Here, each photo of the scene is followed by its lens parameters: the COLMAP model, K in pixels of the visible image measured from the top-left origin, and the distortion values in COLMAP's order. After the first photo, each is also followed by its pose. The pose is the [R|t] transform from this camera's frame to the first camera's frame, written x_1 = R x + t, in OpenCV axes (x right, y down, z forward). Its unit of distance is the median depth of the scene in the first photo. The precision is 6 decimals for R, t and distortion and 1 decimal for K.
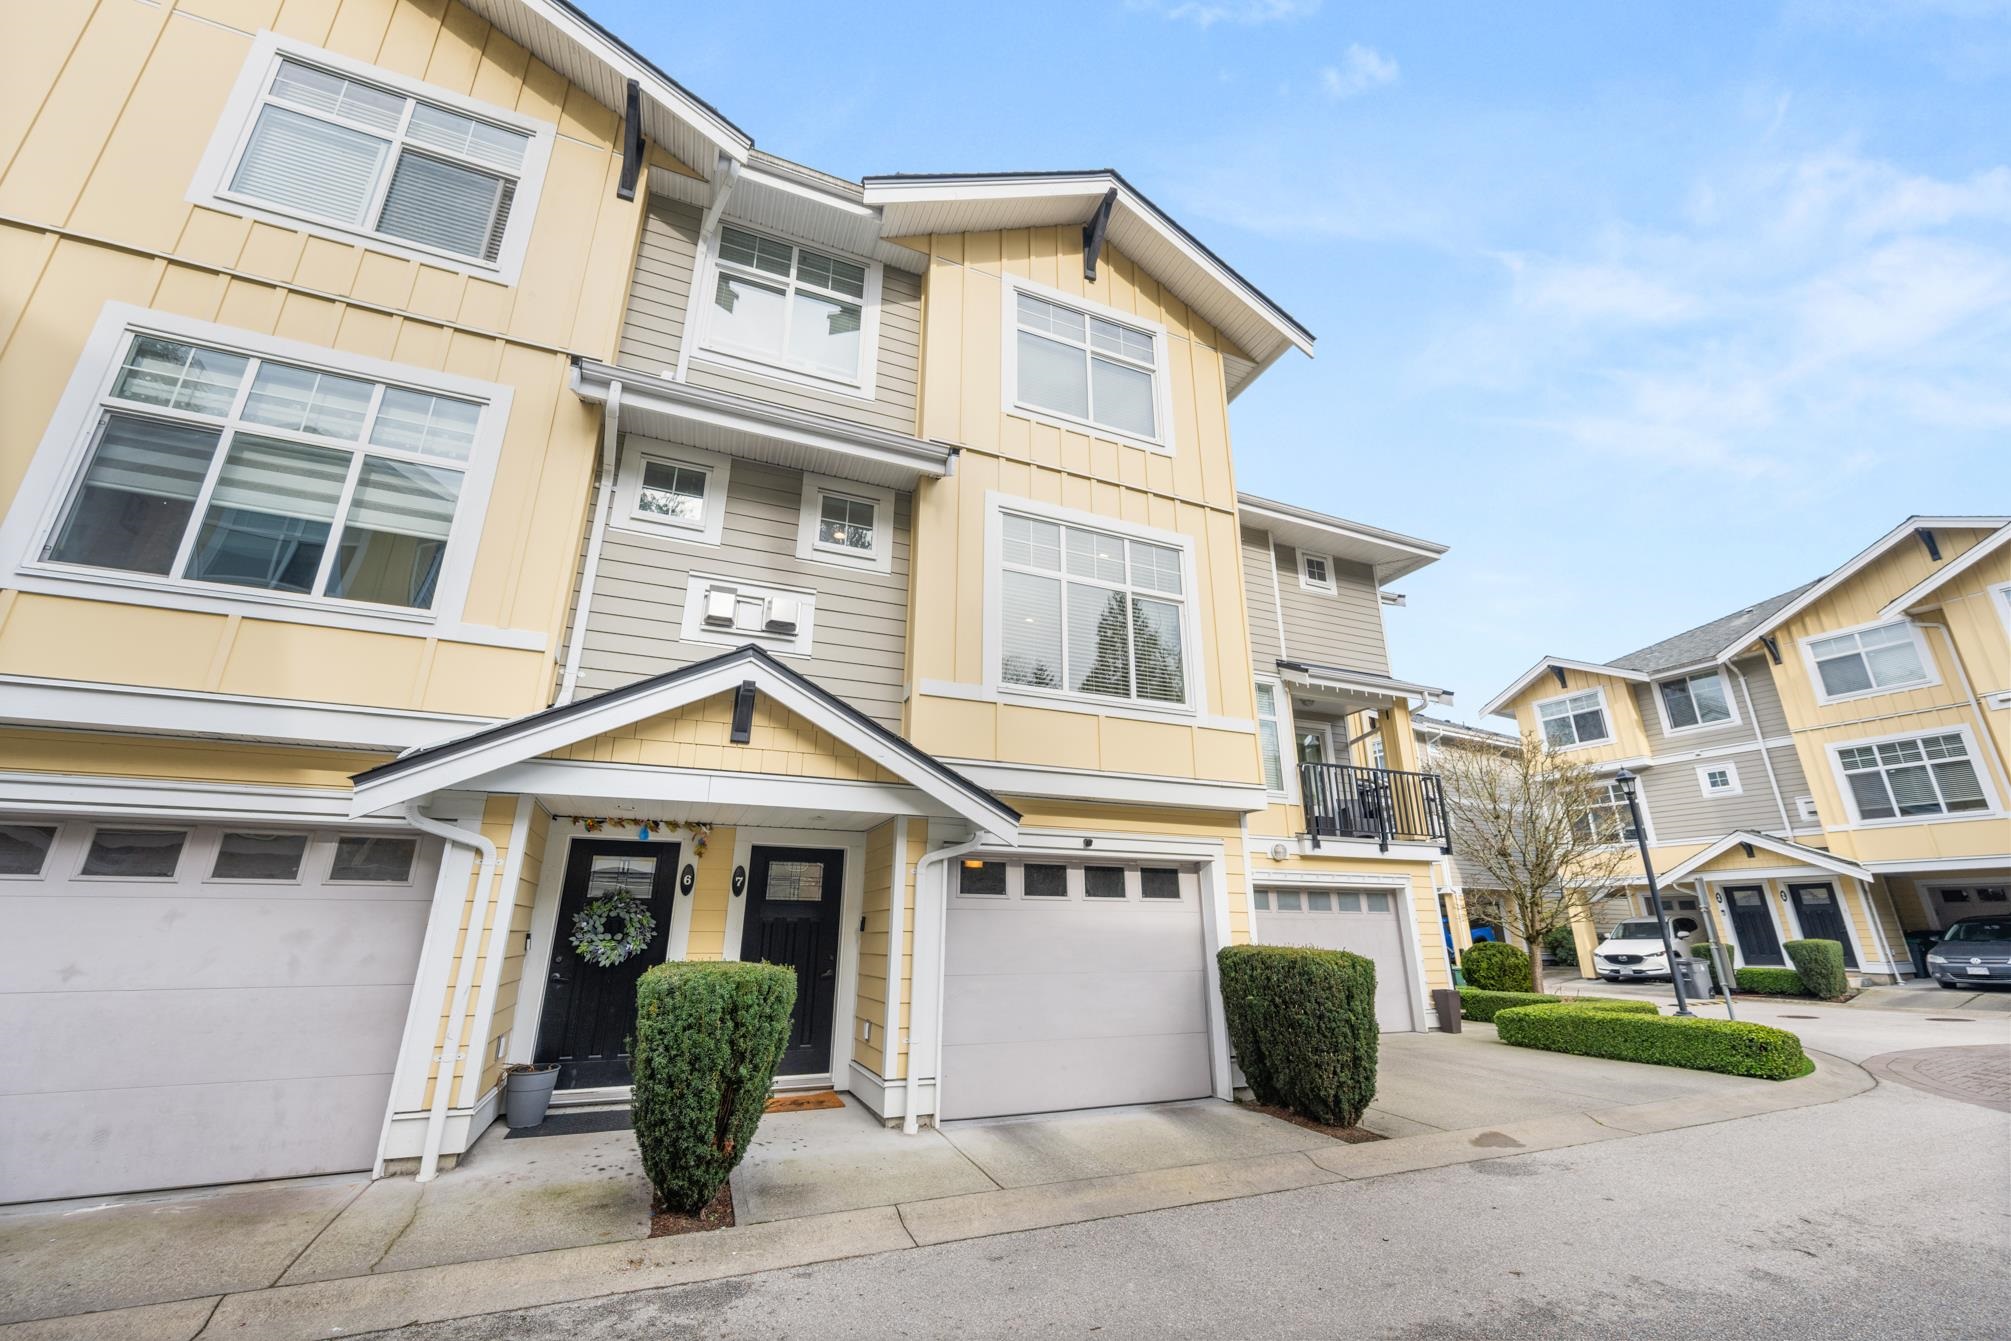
lens RADIAL K [[789.2, 0, 1008.2], [0, 789.2, 671.1], [0, 0, 1]] dist [0.000629, -0.002396]
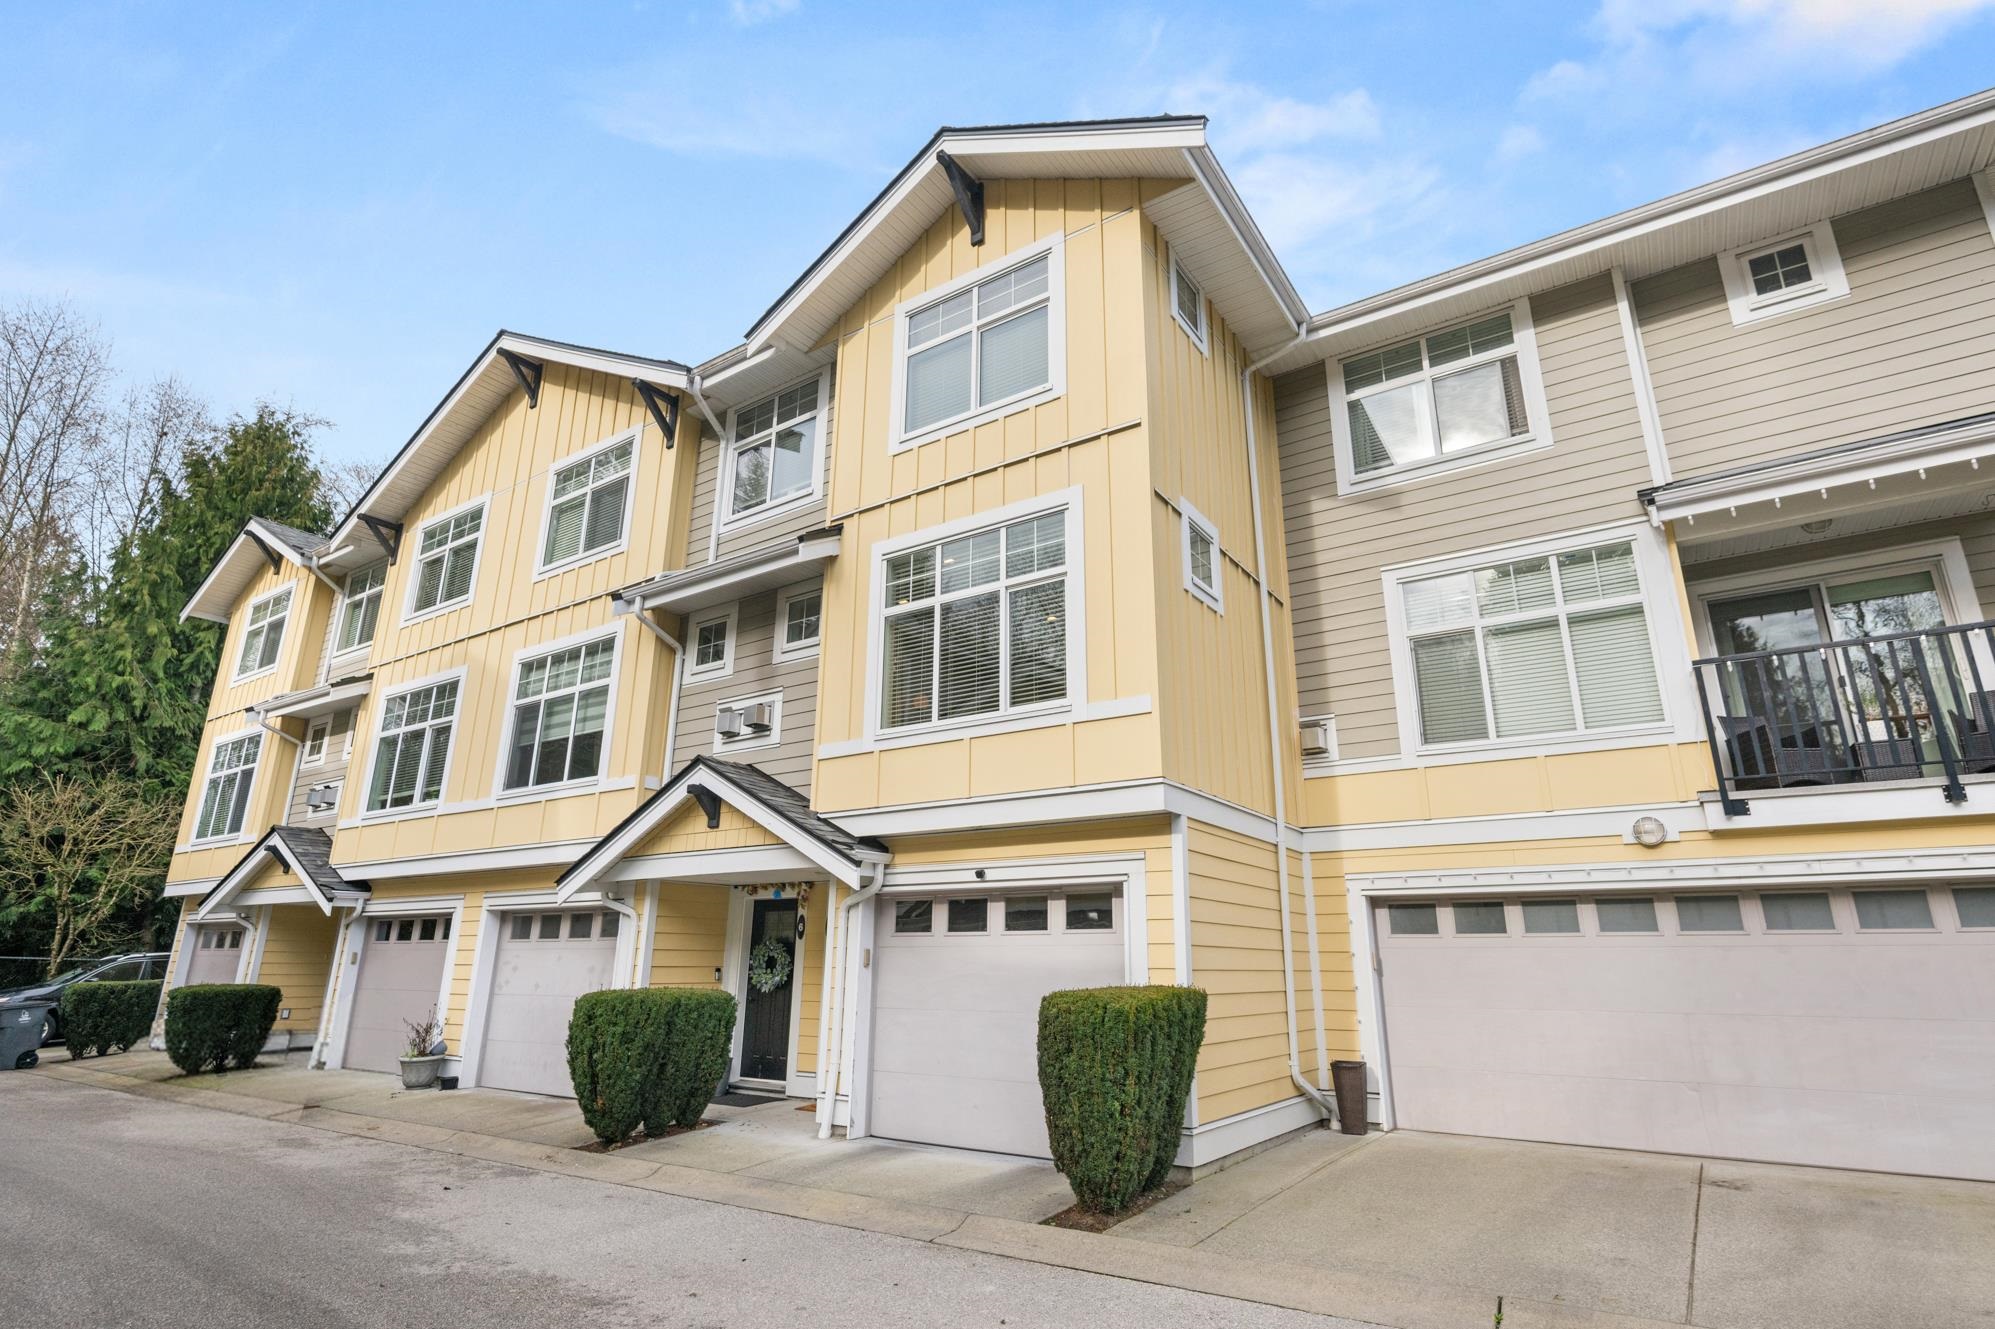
lens RADIAL K [[998.5, 0, 1001.2], [0, 998.5, 661.0], [0, 0, 1]] dist [-0.006190, 0.000121]
pose [[0.546789, -0.244971, -0.800632, 1.142159], [0.258914, 0.958842, -0.116555, 0.120694], [0.796232, -0.143563, 0.587711, 0.362473]]
